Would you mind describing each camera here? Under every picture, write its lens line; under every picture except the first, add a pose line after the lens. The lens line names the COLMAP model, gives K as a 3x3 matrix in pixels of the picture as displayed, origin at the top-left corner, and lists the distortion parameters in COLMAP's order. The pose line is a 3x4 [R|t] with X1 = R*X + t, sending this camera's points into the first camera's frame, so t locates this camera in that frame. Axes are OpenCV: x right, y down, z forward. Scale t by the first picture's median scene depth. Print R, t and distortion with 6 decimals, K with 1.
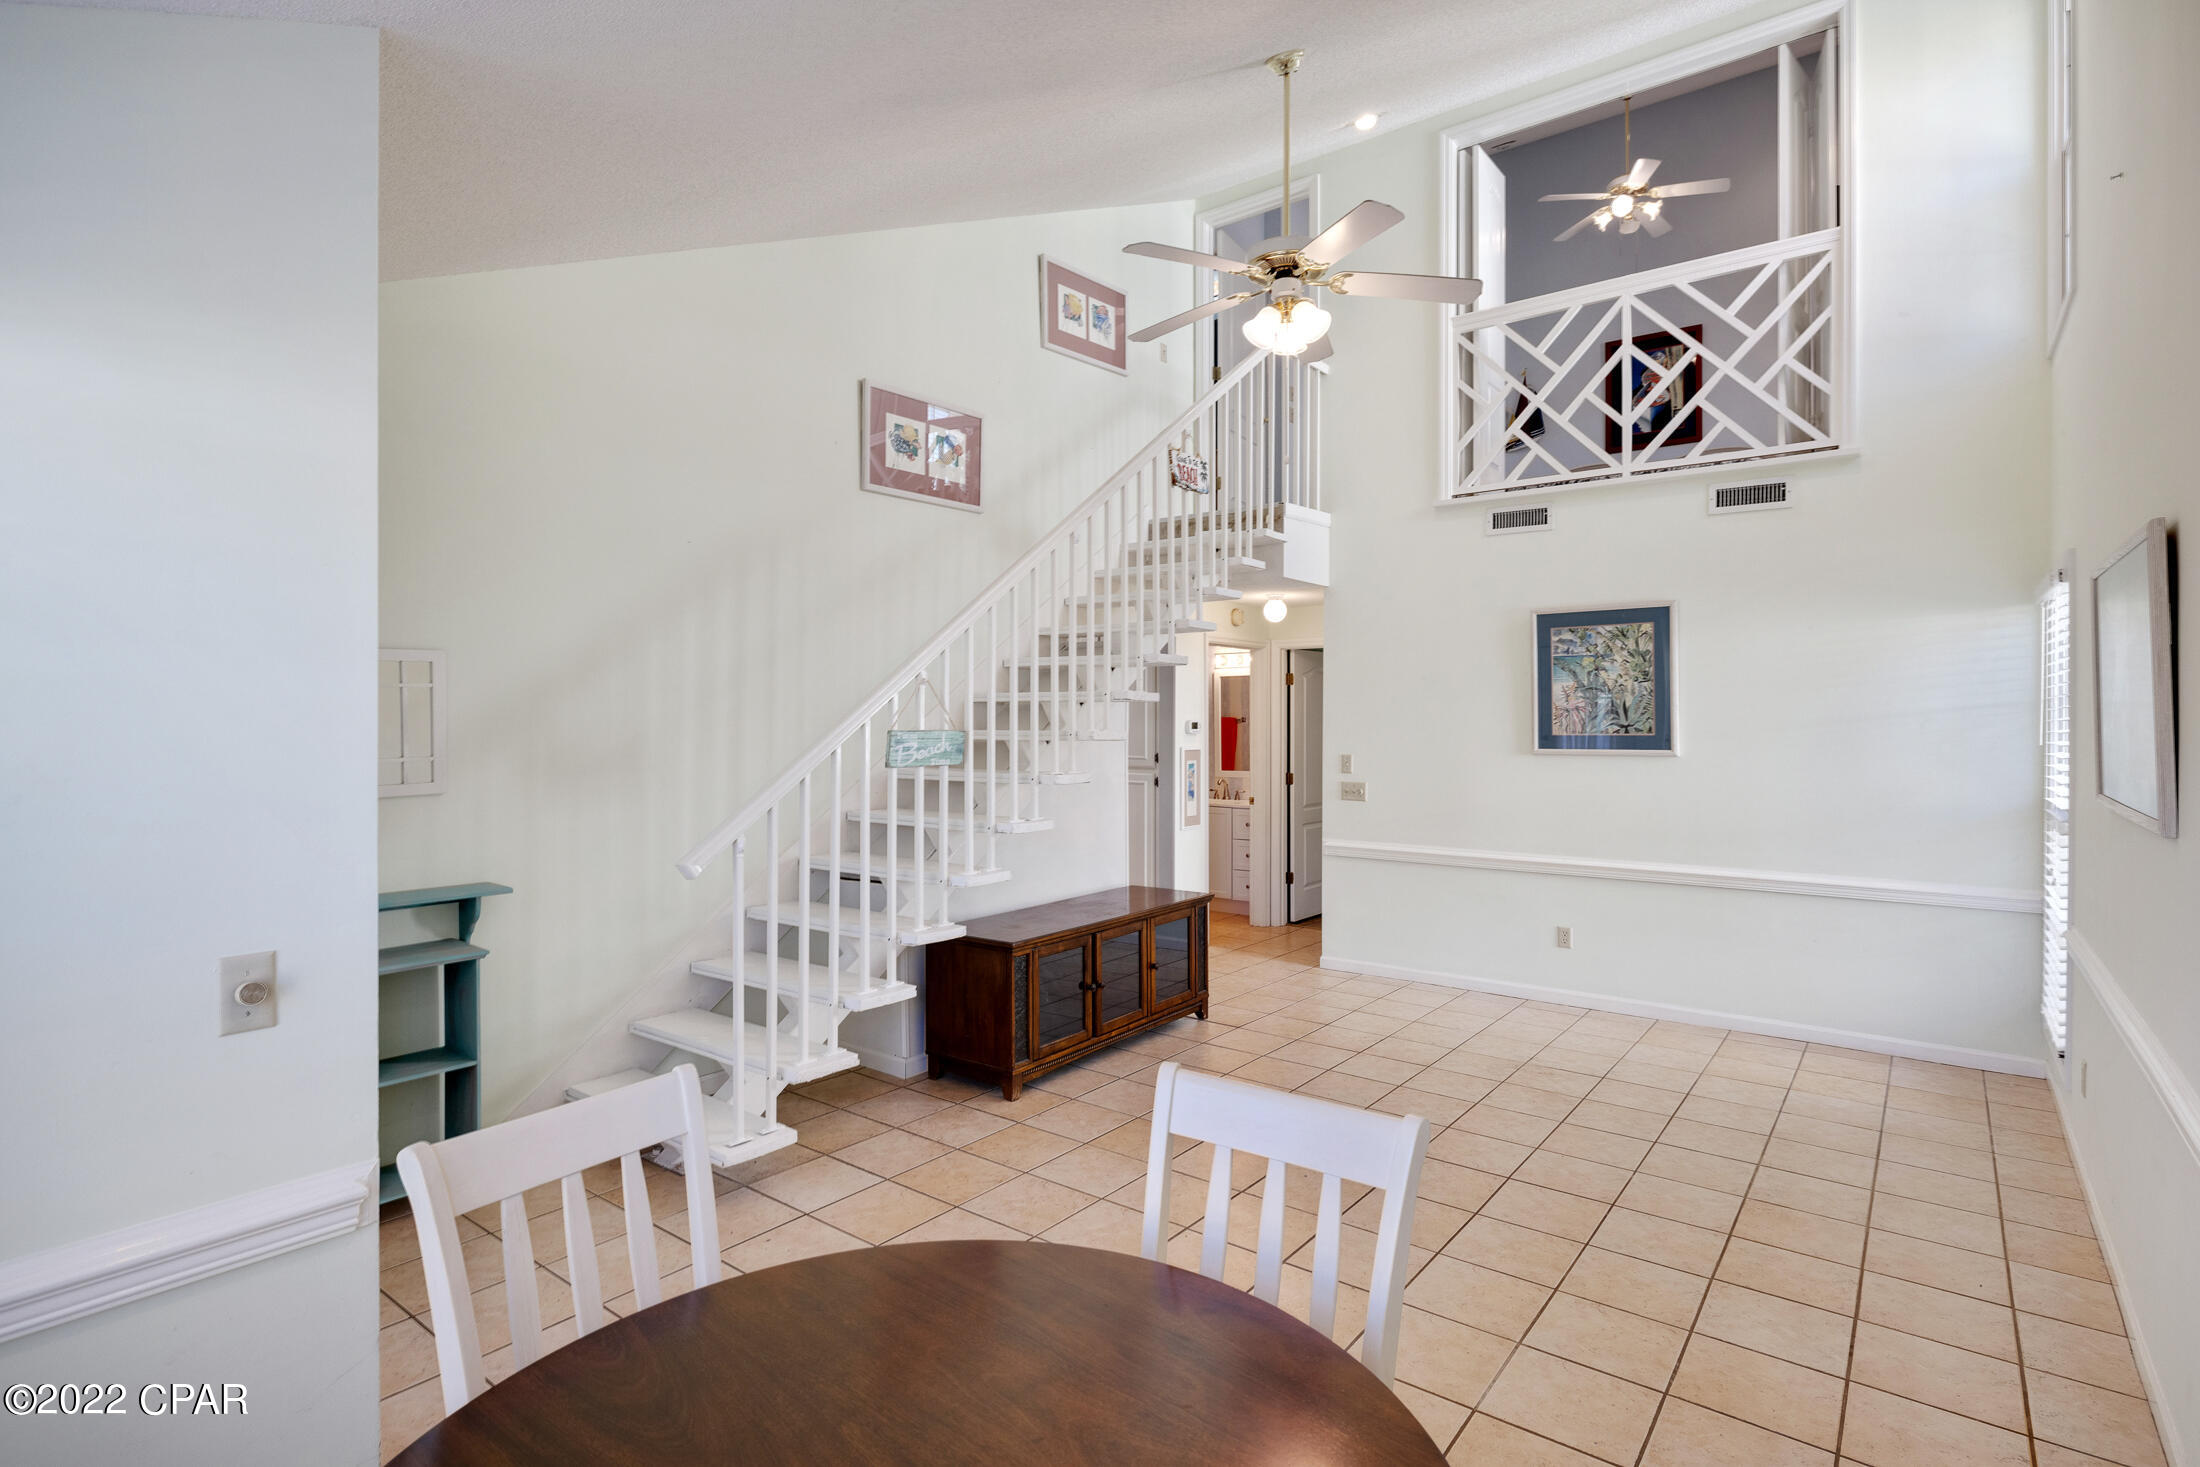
lens RADIAL K [[1035.7, 0, 1165.7], [0, 1035.7, 707.1], [0, 0, 1]] dist [0.004971, 0.000246]
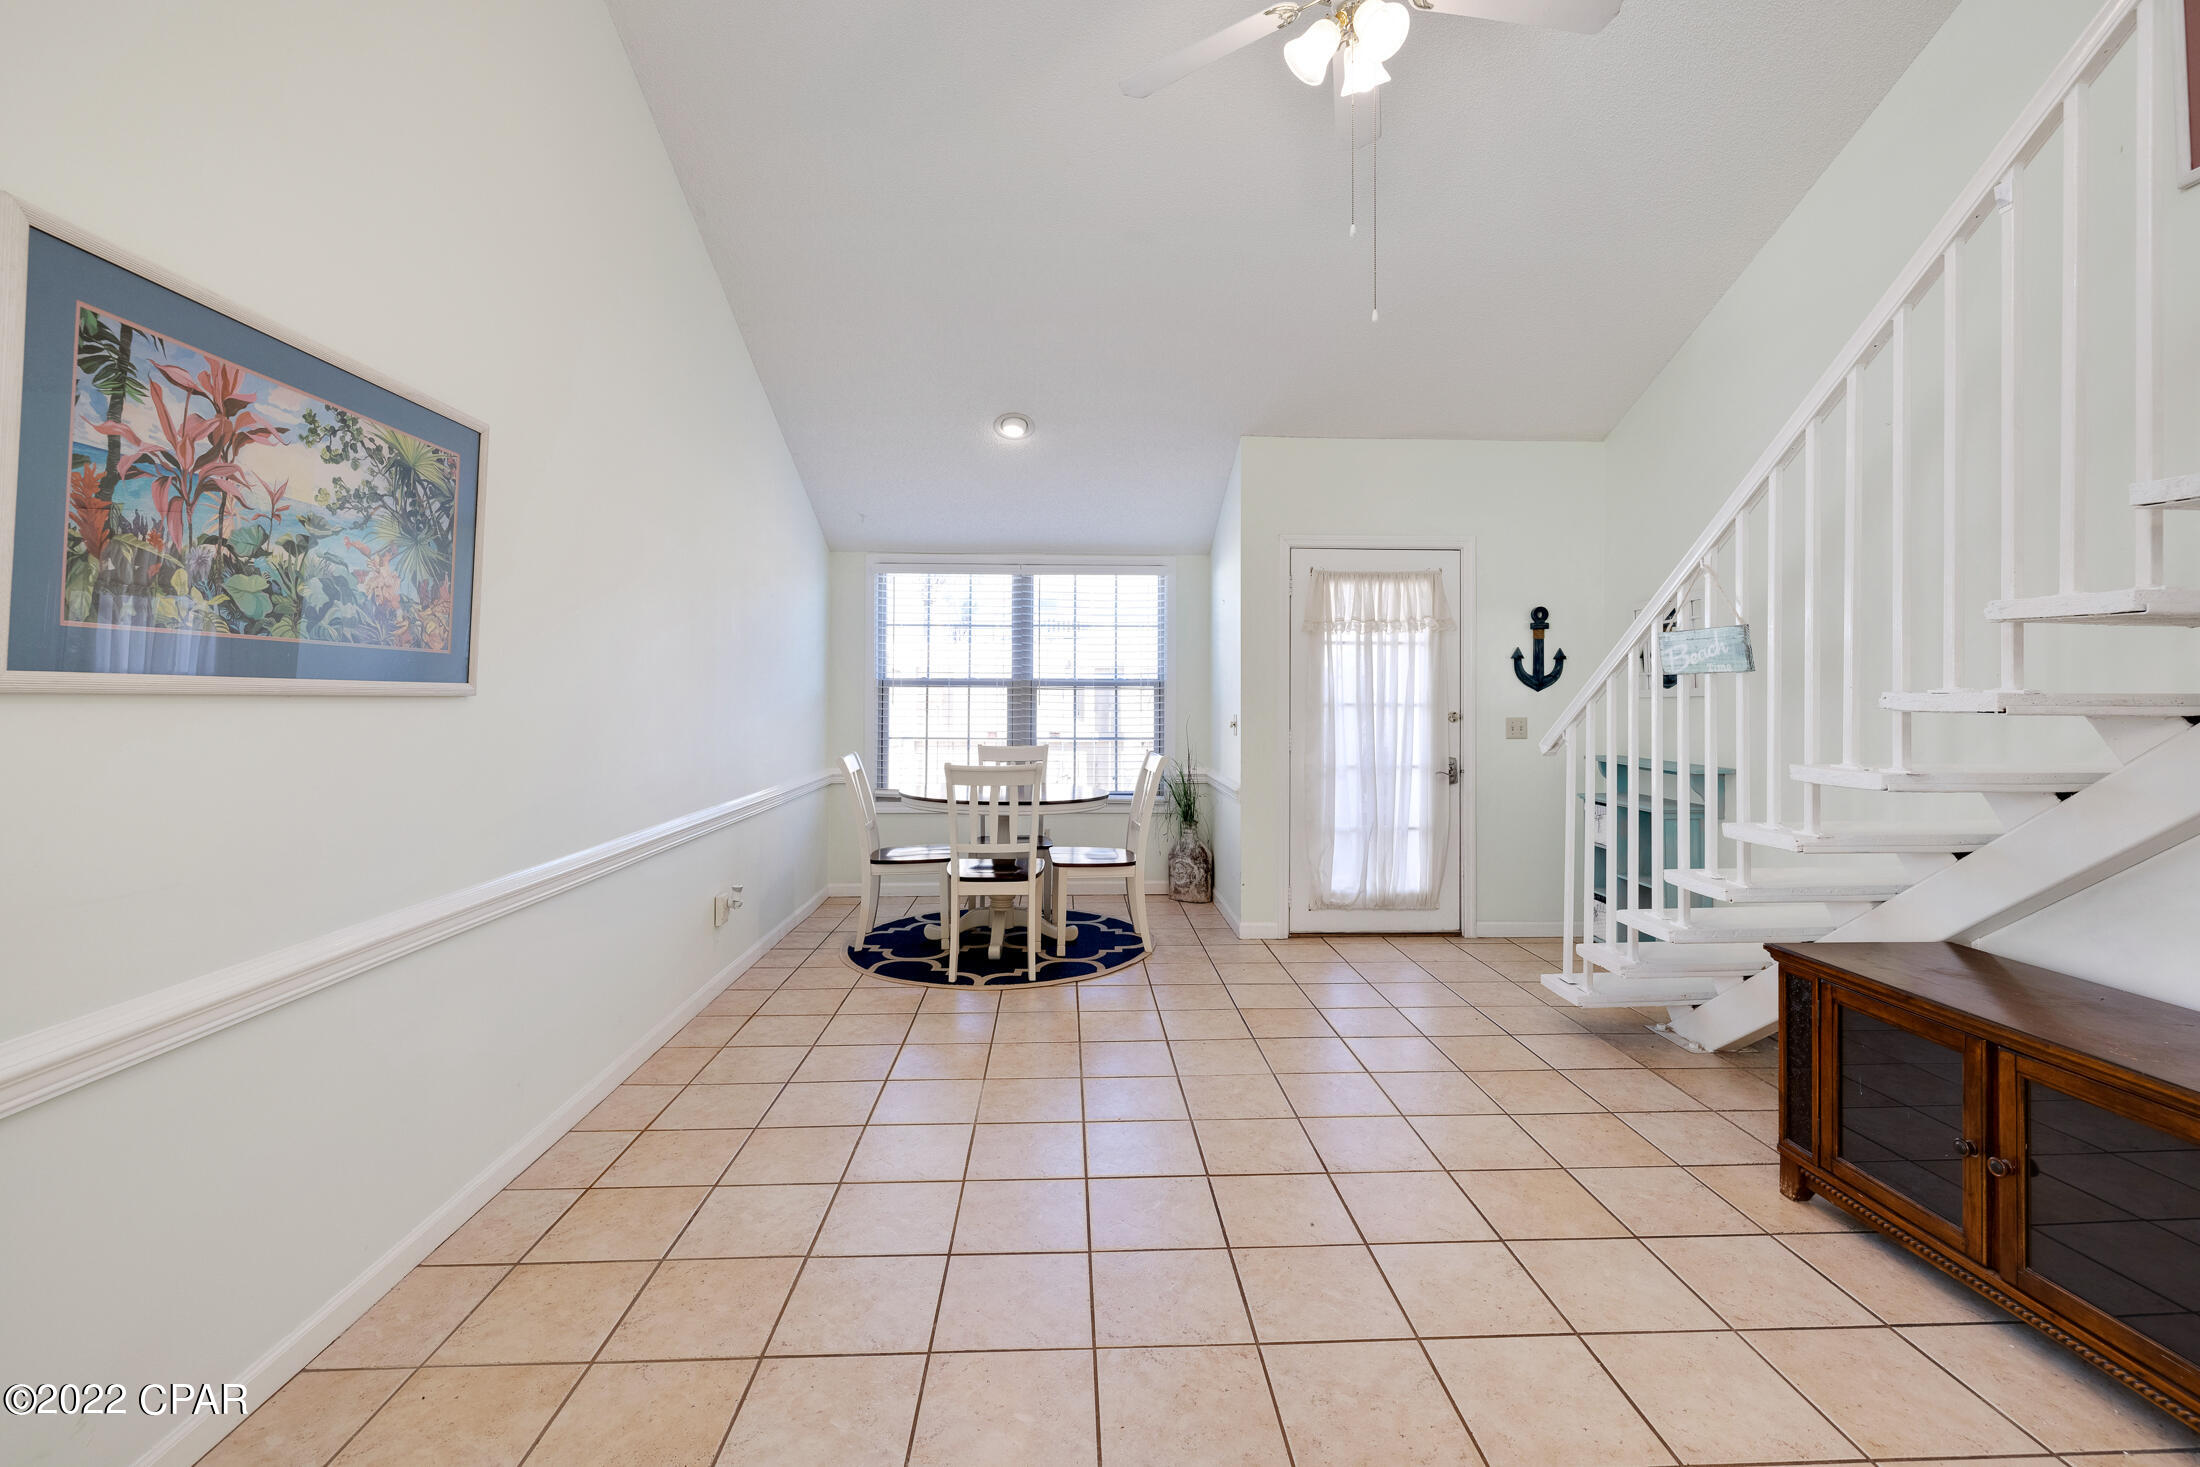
lens RADIAL K [[960.7, 0, 1105.2], [0, 960.7, 674.0], [0, 0, 1]] dist [0.003505, -0.000312]
pose [[-0.778978, -0.017803, -0.626799, 0.436879], [0.003491, 0.999458, -0.032728, 0.058772], [0.627042, -0.027682, -0.778493, 0.938658]]
